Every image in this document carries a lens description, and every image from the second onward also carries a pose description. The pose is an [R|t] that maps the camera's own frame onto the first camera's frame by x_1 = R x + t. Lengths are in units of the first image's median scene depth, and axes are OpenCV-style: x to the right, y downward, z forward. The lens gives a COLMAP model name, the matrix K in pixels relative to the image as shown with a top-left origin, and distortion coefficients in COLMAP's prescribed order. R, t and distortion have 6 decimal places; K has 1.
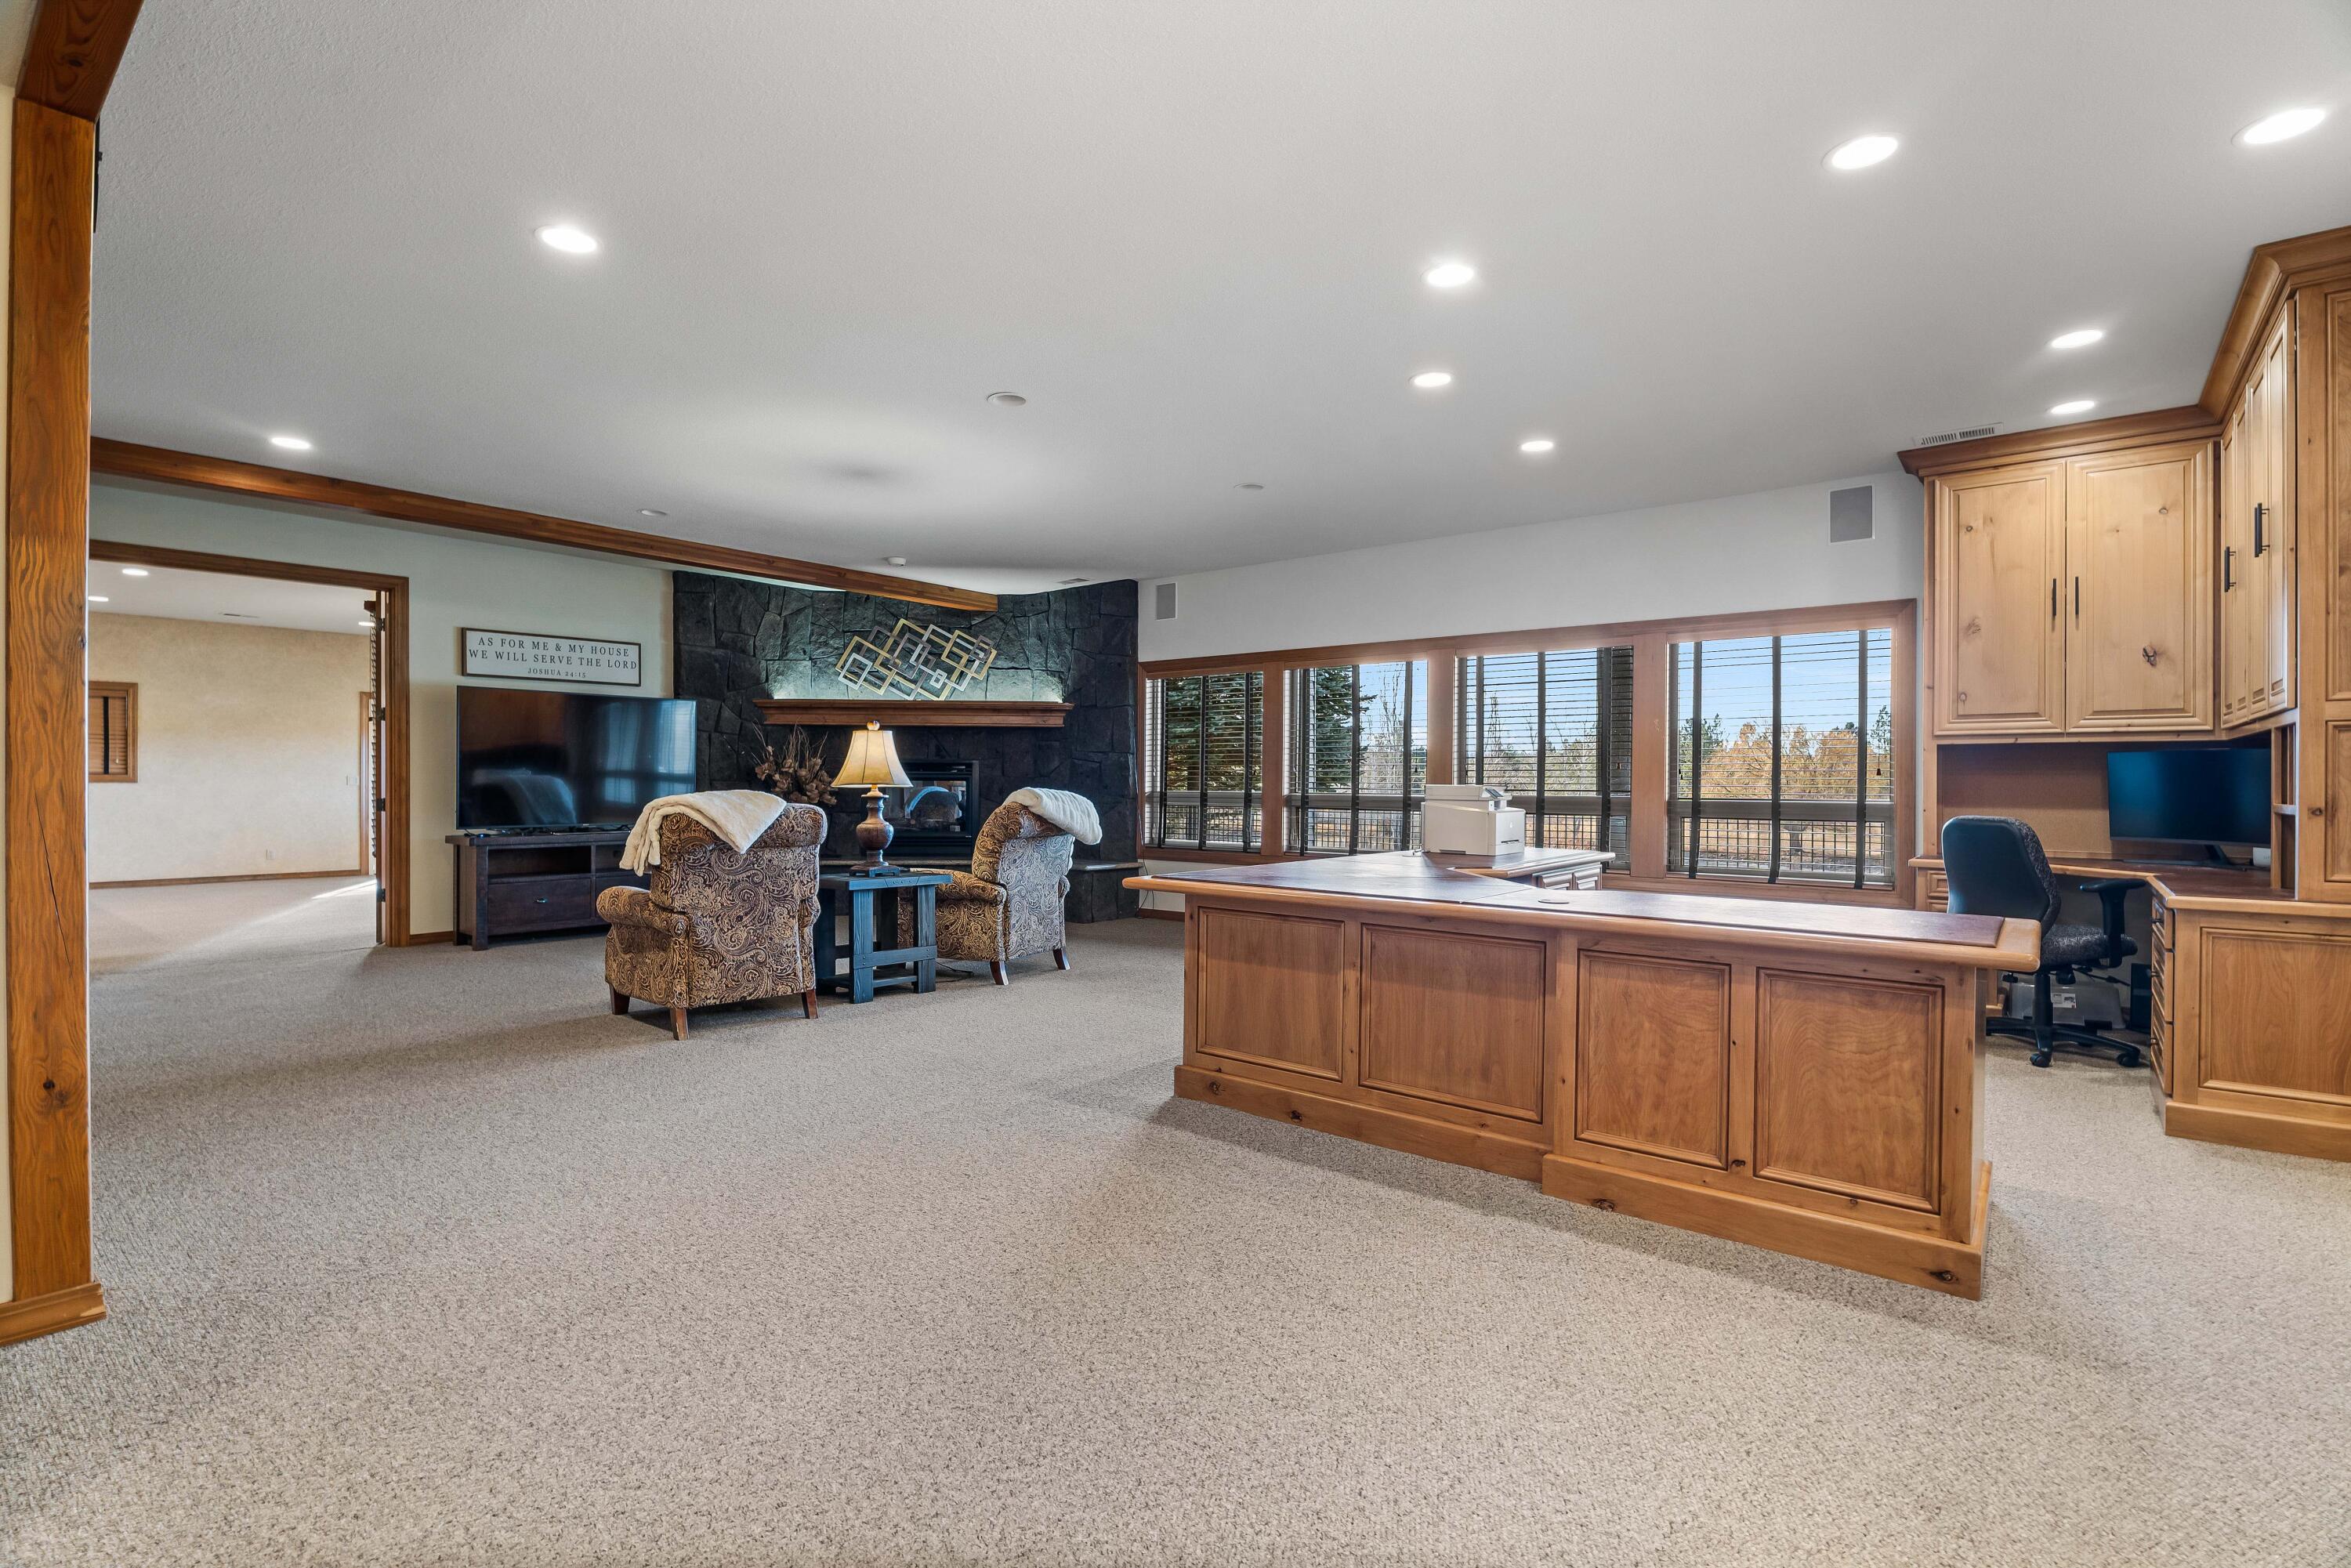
lens RADIAL K [[1127.2, 0, 1157.3], [0, 1127.2, 782.0], [0, 0, 1]] dist [-0.003825, -0.001505]
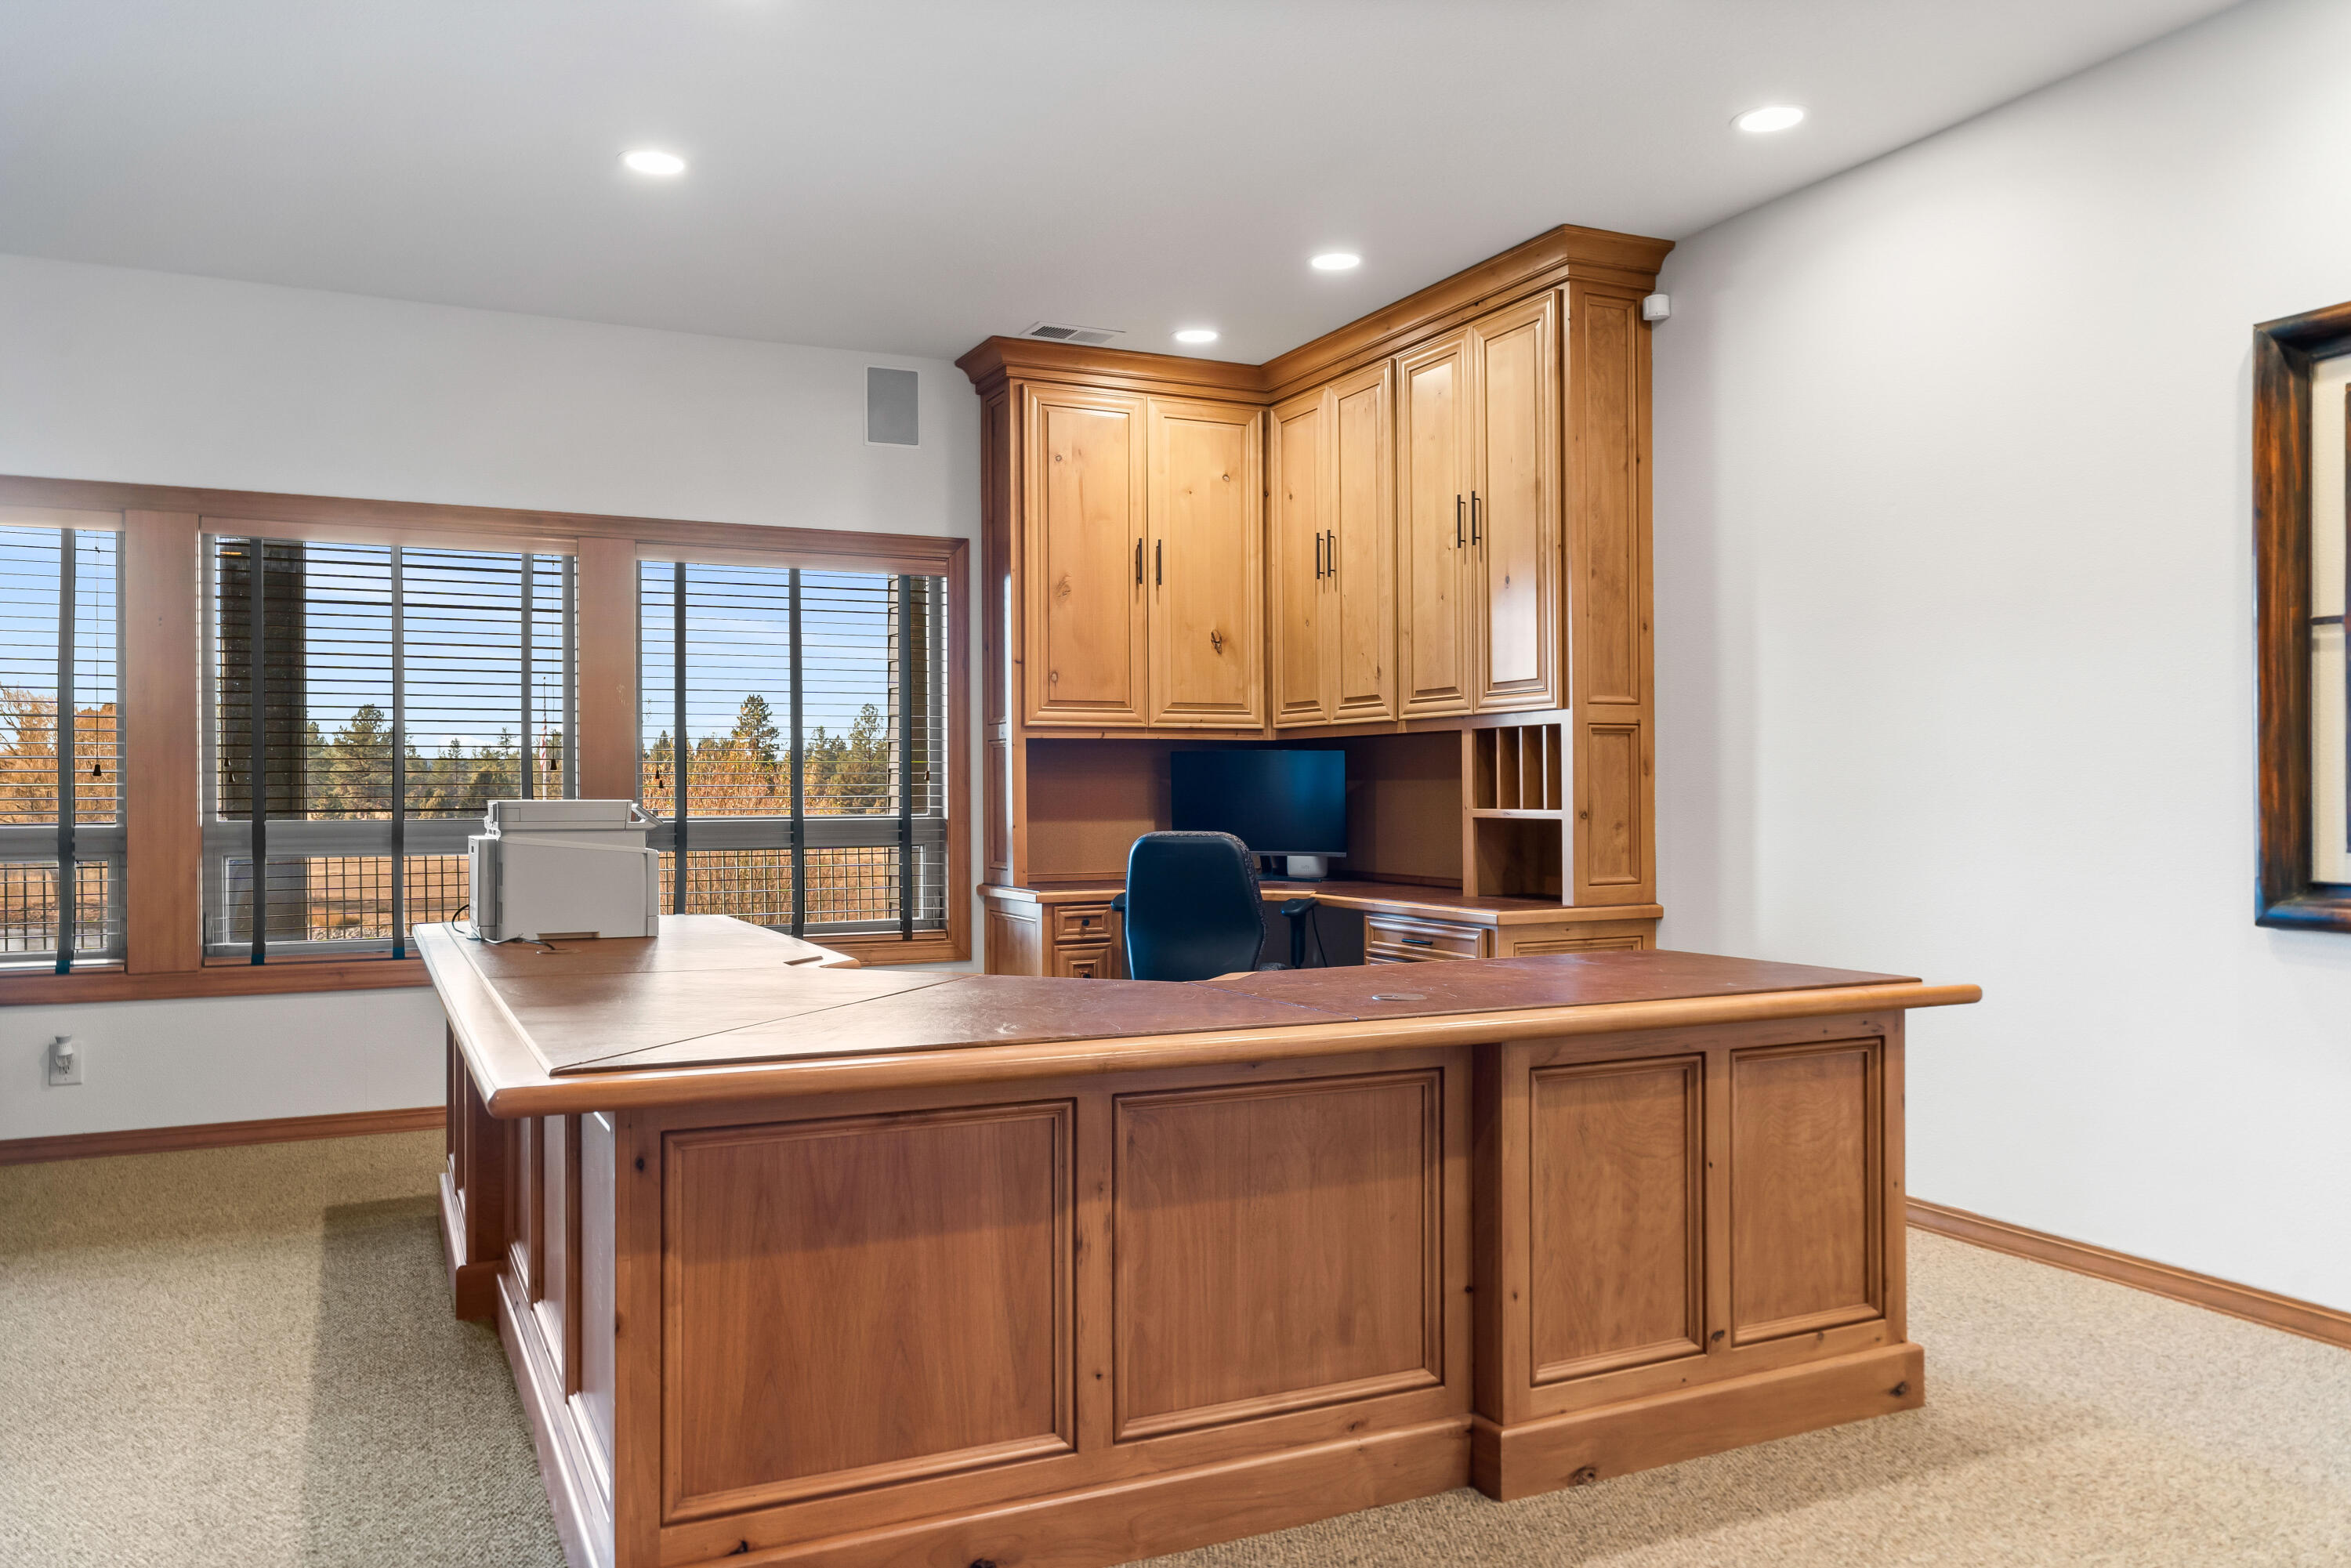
lens RADIAL K [[1676.1, 0, 1179.3], [0, 1676.1, 783.1], [0, 0, 1]] dist [-0.006943, 0.006715]
pose [[0.410633, -0.002543, 0.911797, -0.463539], [0.006782, 0.999977, -0.000265, -0.003922], [-0.911776, 0.006292, 0.410640, 0.723814]]
